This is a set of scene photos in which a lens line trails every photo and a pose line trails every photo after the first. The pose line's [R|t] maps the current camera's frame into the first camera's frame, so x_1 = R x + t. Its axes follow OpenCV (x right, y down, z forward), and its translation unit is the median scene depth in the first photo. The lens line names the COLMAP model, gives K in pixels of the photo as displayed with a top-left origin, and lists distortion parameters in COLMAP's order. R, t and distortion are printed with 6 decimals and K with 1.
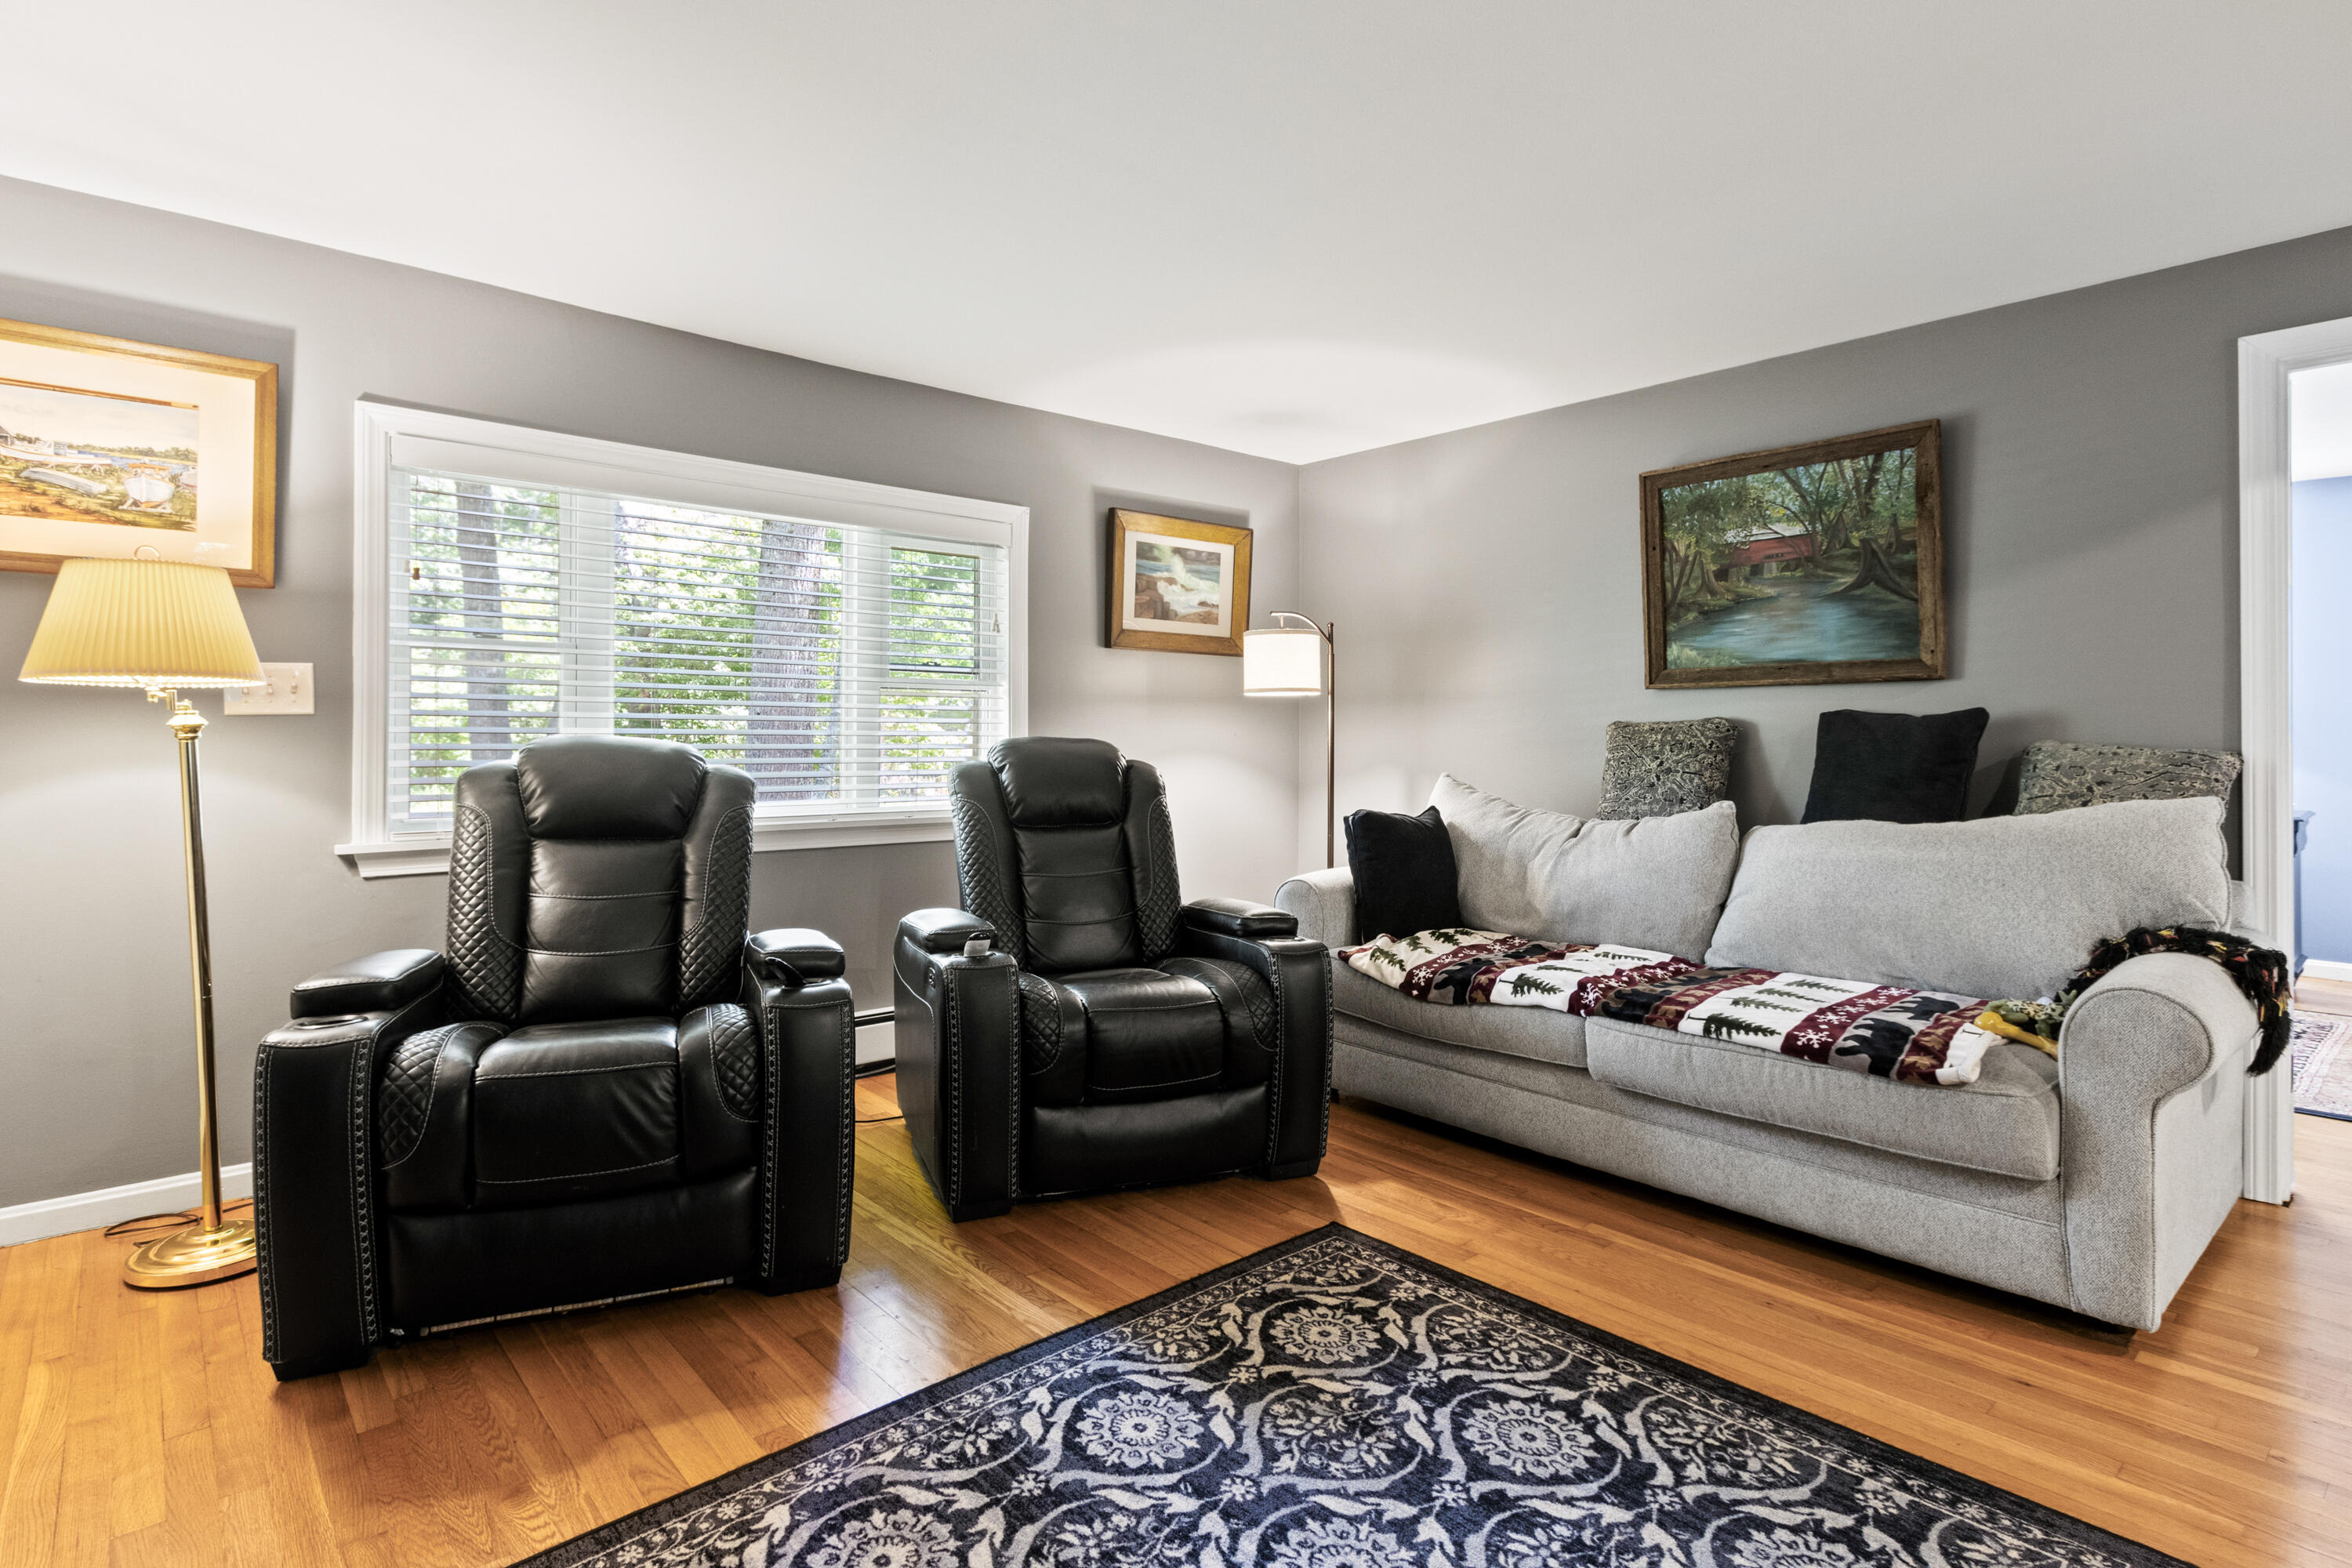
lens RADIAL K [[1171.3, 0, 1142.3], [0, 1171.3, 732.0], [0, 0, 1]] dist [0.005449, -0.004552]
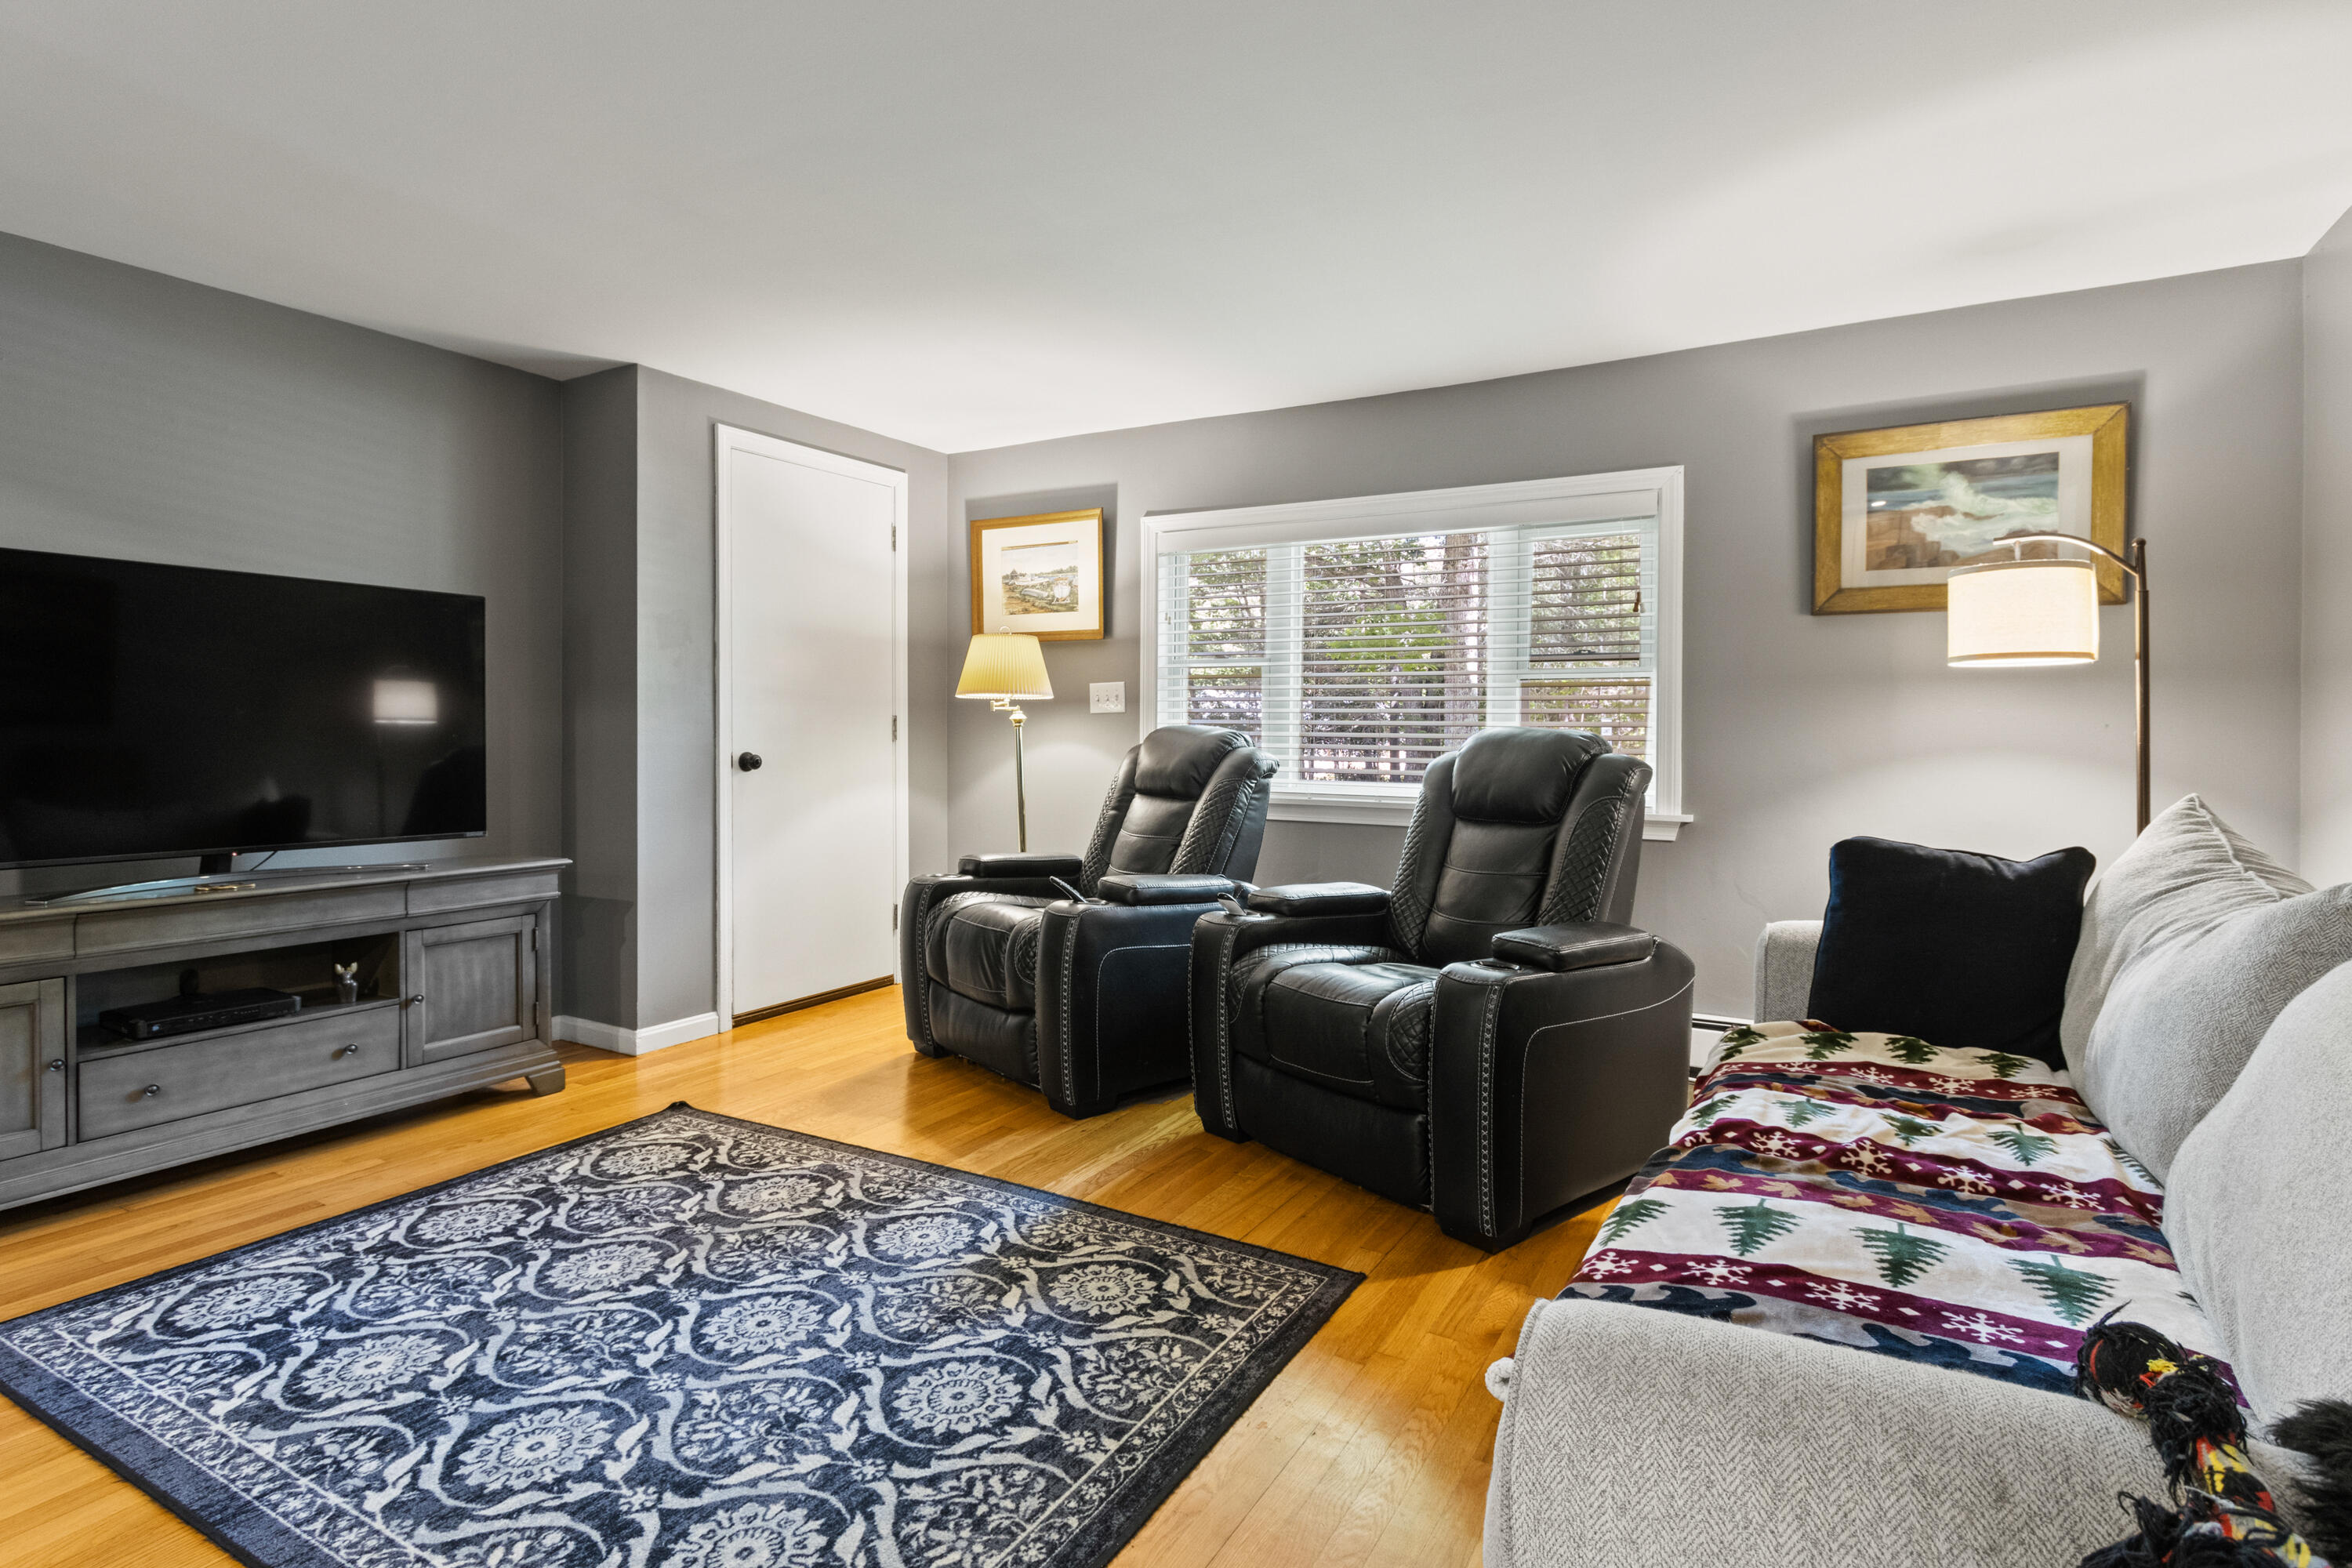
lens RADIAL K [[1171.3, 0, 1222.4], [0, 1171.3, 729.2], [0, 0, 1]] dist [0.005449, -0.004552]
pose [[0.343321, 0.003691, -0.939211, 1.225118], [-0.000785, 0.999993, 0.003643, 0.004444], [0.939218, -0.000513, 0.343322, 0.763370]]
